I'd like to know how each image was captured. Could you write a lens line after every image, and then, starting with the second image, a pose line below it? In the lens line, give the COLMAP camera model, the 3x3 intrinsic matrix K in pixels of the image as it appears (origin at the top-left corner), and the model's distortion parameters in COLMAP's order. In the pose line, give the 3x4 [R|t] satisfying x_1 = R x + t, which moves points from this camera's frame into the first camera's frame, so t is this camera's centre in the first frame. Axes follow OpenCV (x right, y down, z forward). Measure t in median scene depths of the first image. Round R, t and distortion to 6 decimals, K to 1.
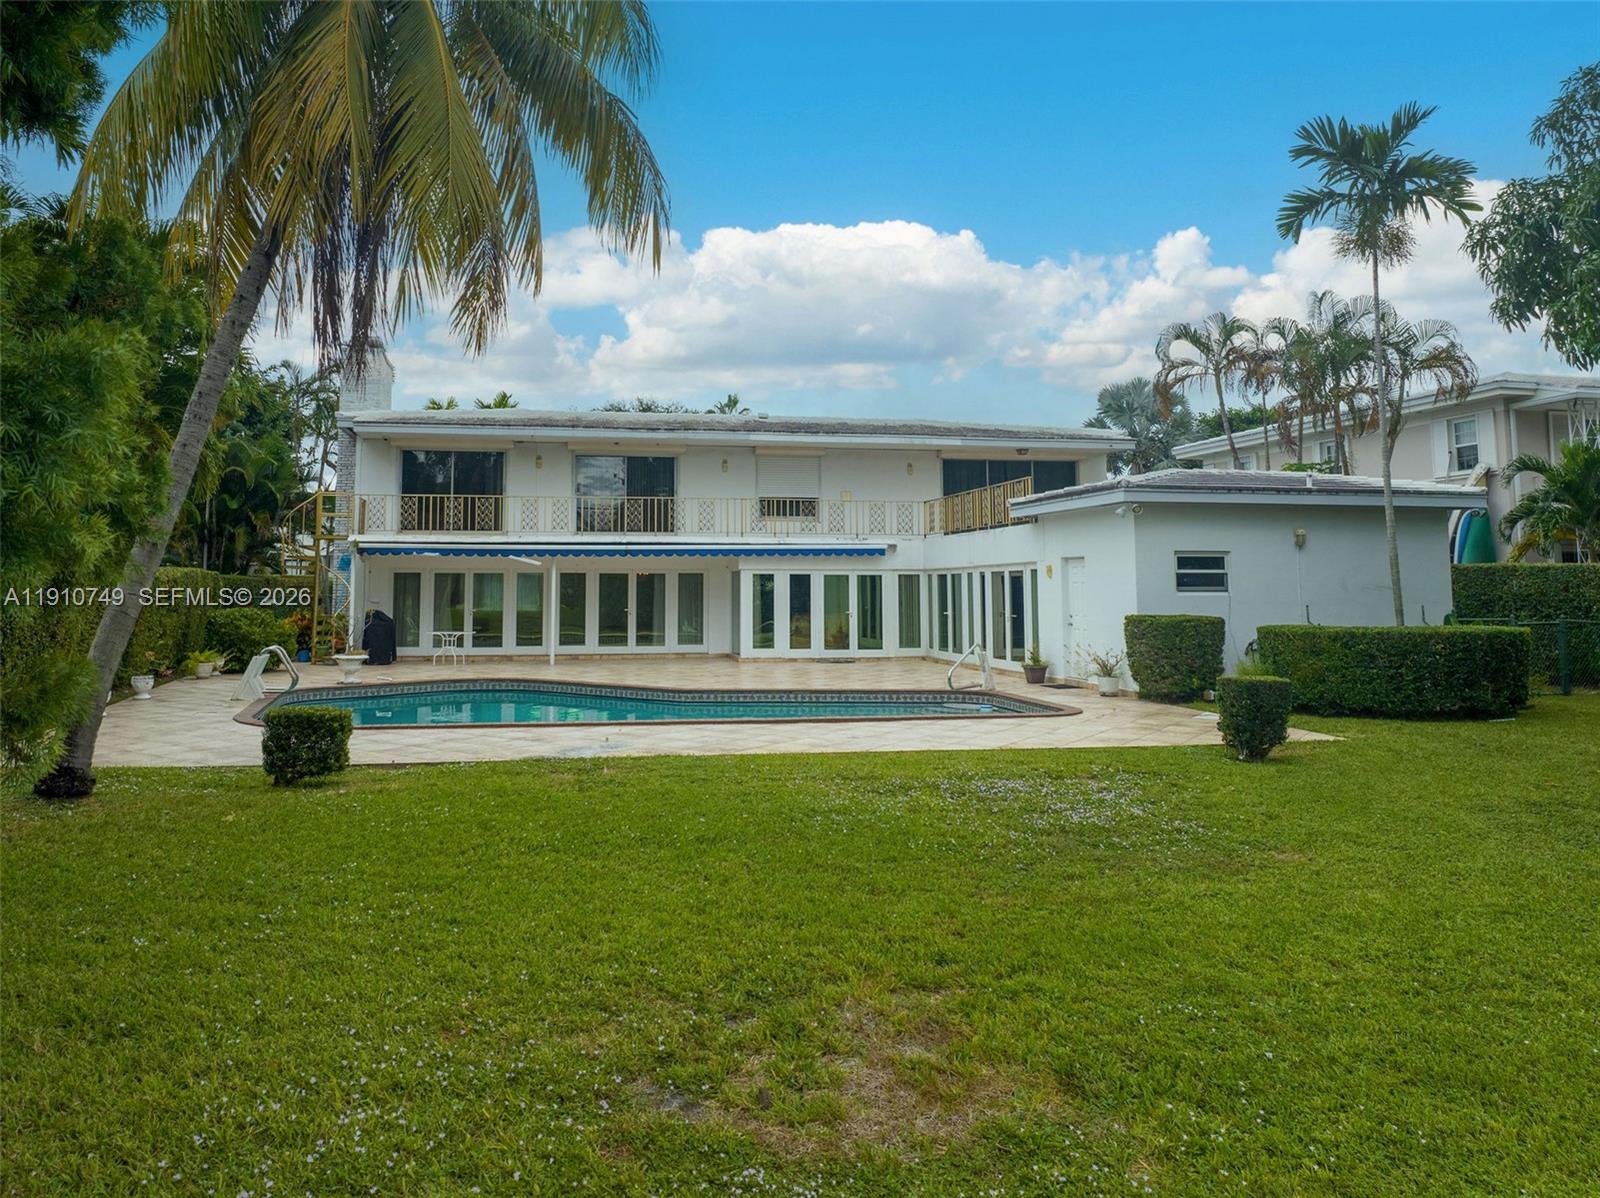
lens RADIAL K [[1176.1, 0, 722.5], [0, 1176.1, 479.9], [0, 0, 1]] dist [-0.033277, -0.004323]
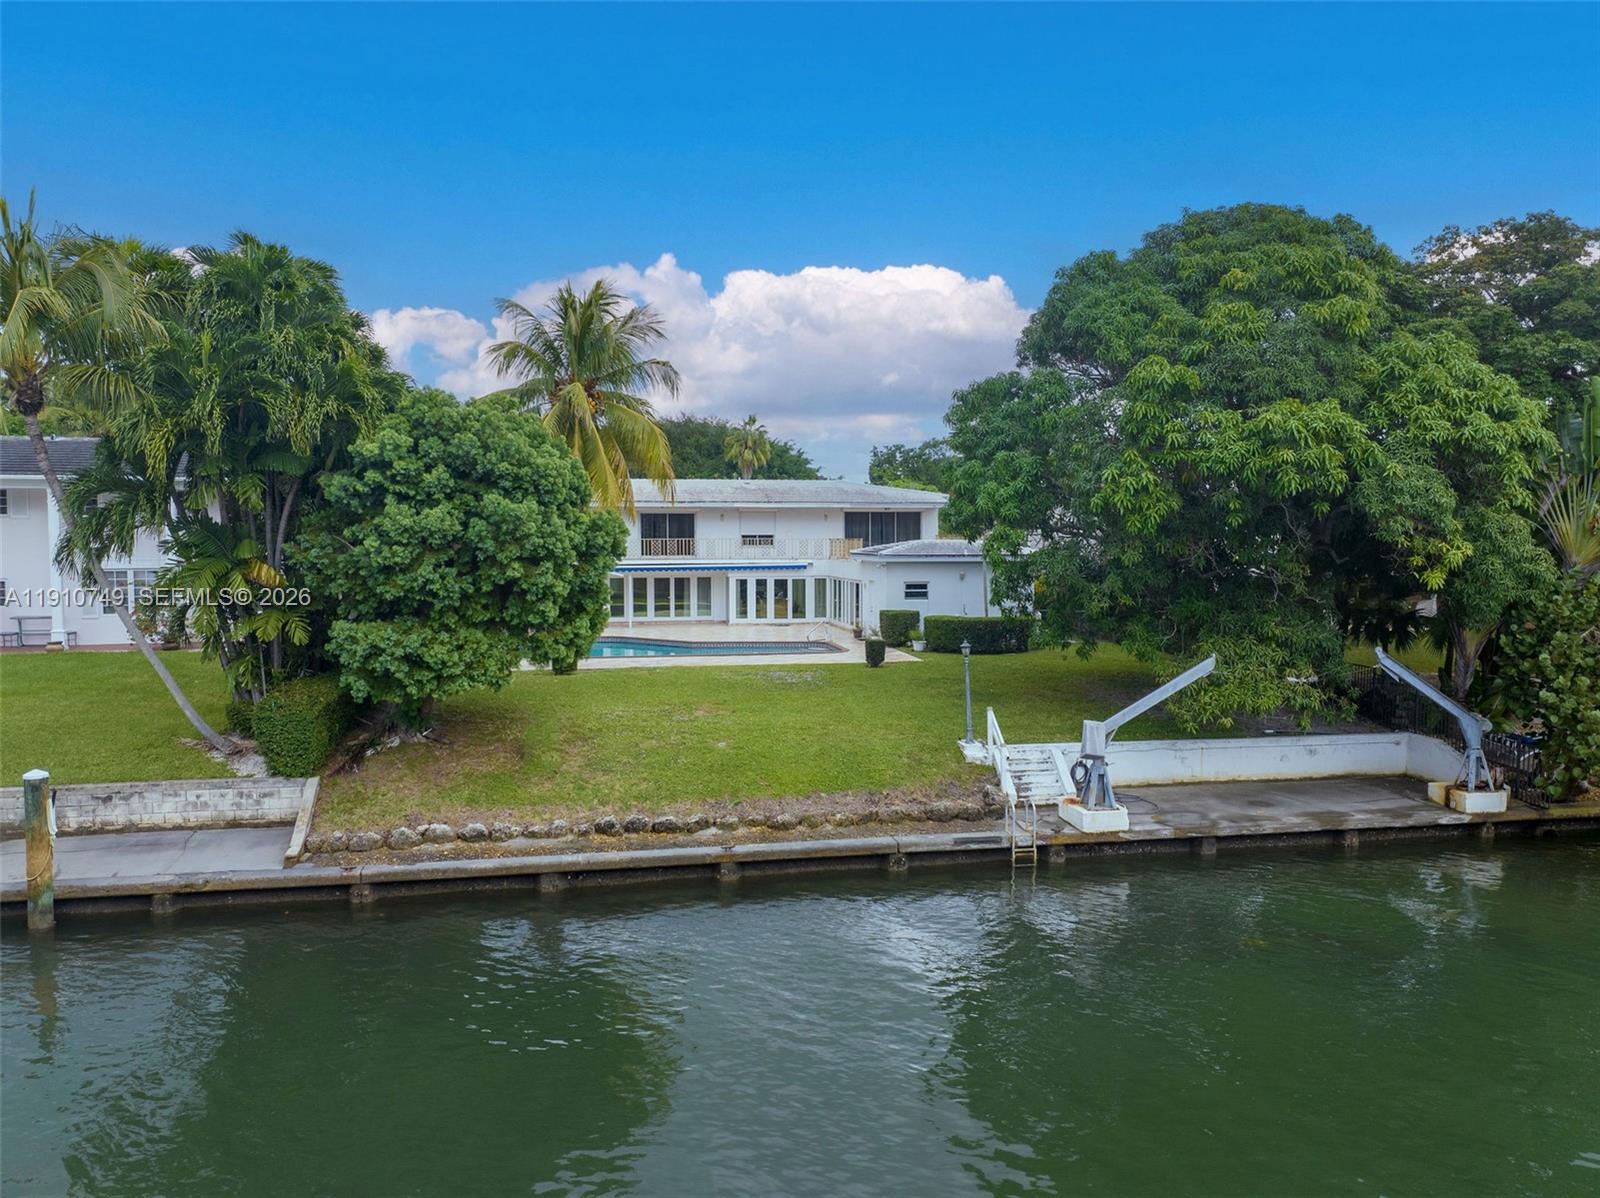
lens RADIAL K [[1129.9, 0, 806.9], [0, 1129.9, 598.3], [0, 0, 1]] dist [-0.044765, 0.002529]
pose [[0.999575, -0.003153, 0.028986, 0.086381], [-0.001189, 0.988904, 0.148549, -0.157175], [-0.029132, -0.148520, 0.988480, -0.791629]]
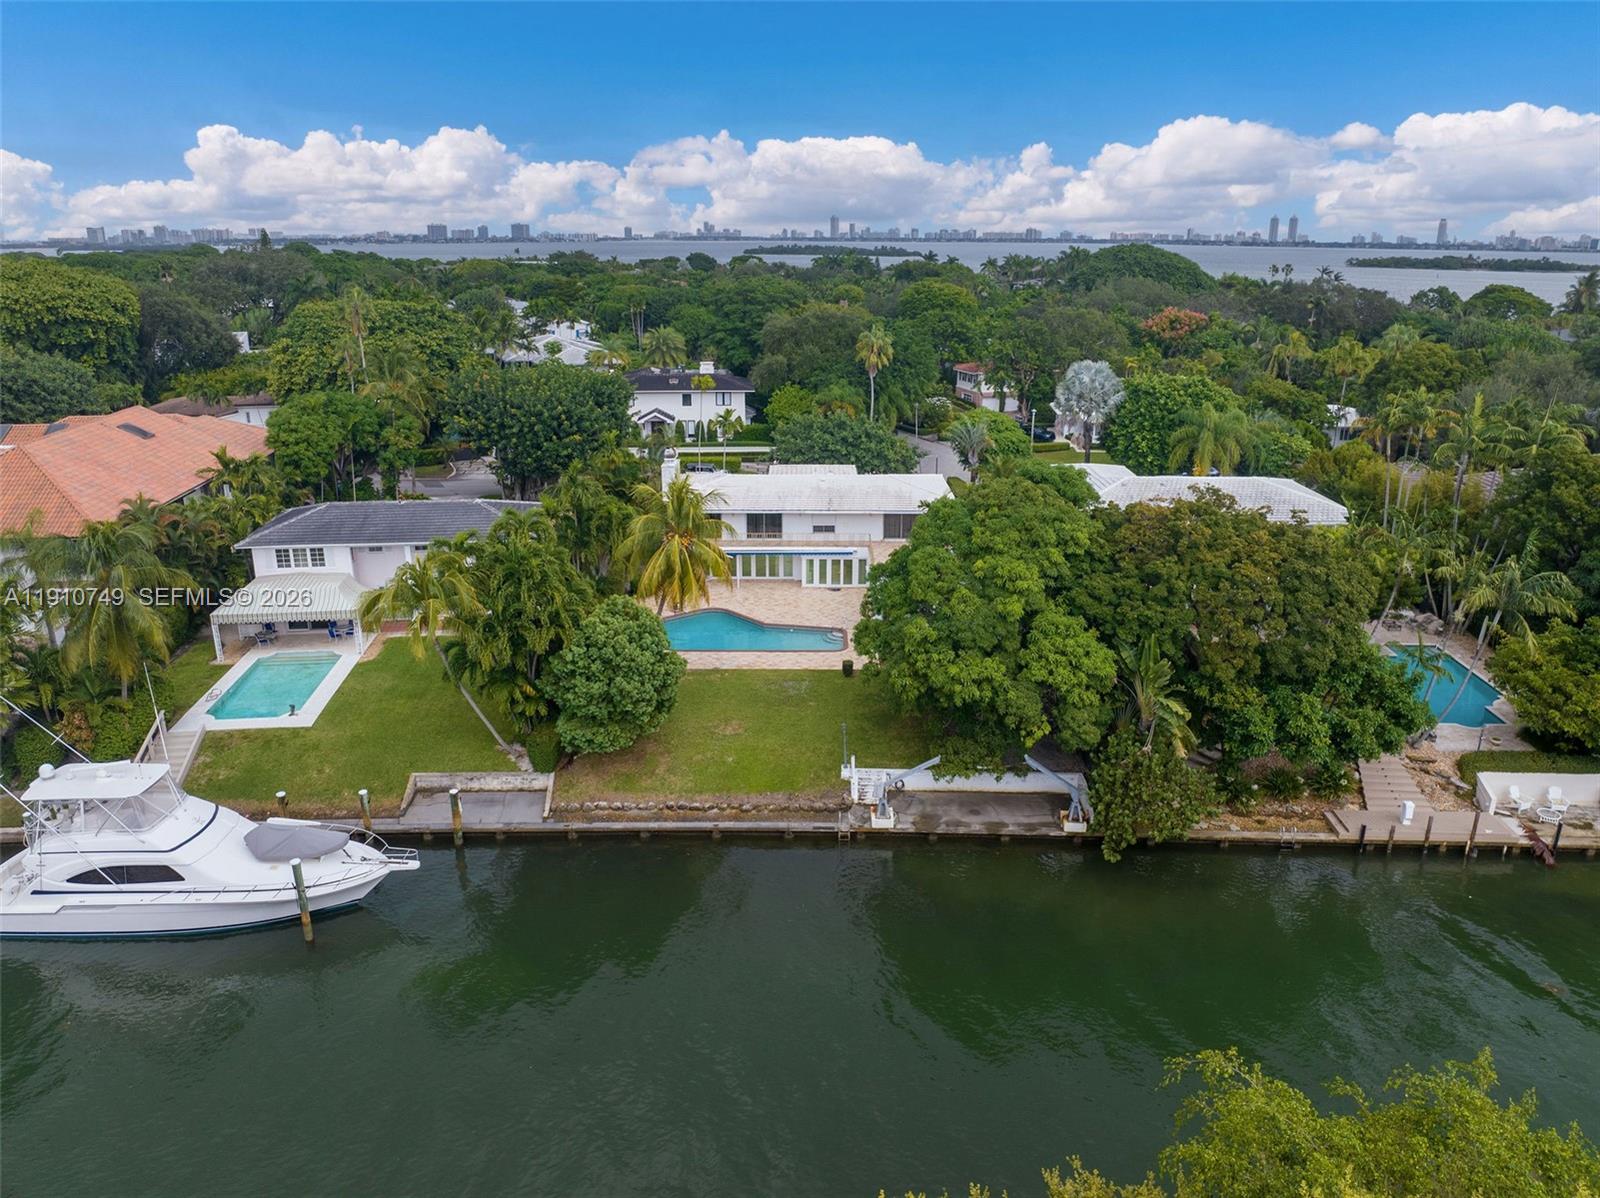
lens RADIAL K [[1122.4, 0, 800.0], [0, 1122.4, 599.0], [0, 0, 1]] dist [-0.032265, -0.002438]
pose [[0.986255, 0.049652, -0.157593, 0.447713], [0.016504, 0.919408, 0.392959, -0.907947], [0.164403, -0.390159, 0.905951, -1.529375]]
